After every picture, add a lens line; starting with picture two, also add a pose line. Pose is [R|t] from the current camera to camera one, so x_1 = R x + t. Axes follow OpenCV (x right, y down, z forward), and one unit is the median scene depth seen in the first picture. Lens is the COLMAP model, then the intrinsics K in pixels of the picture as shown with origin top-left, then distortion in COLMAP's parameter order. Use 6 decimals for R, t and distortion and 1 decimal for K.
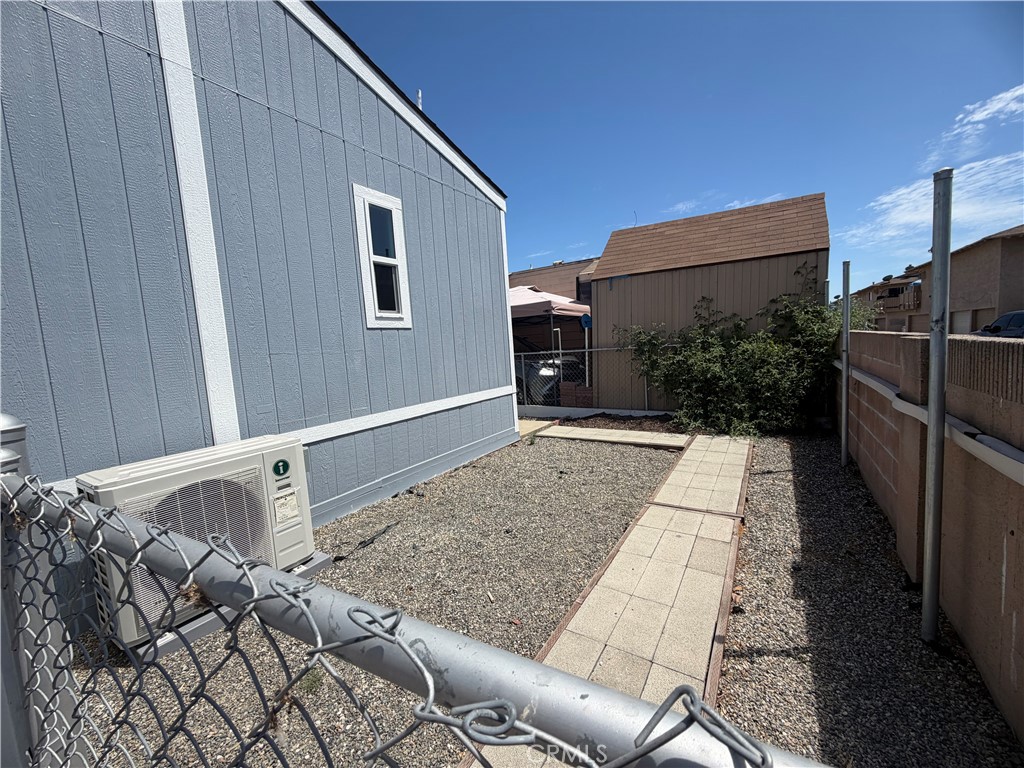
lens RADIAL K [[406.0, 0, 513.9], [0, 406.0, 386.0], [0, 0, 1]] dist [0.000857, 0.000290]
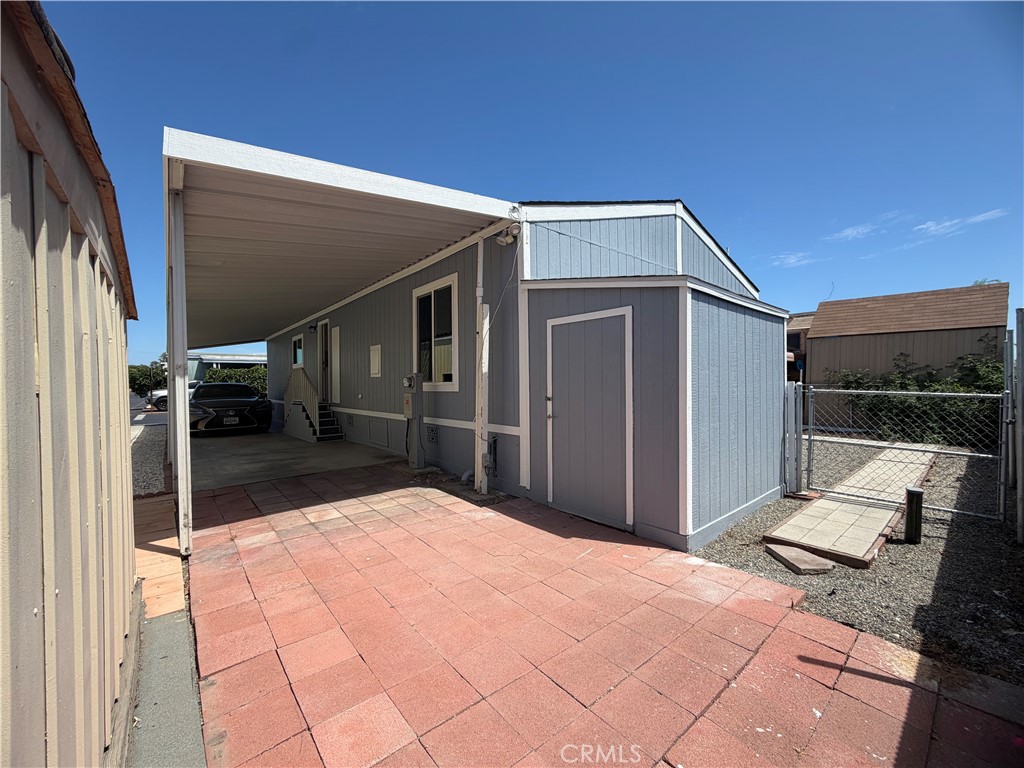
lens RADIAL K [[406.0, 0, 511.9], [0, 406.0, 384.3], [0, 0, 1]] dist [0.000857, 0.000290]
pose [[0.954413, 0.054885, -0.293401, -0.484657], [-0.077947, 0.994671, -0.067486, 0.115123], [0.288133, 0.087279, 0.953605, -0.880033]]
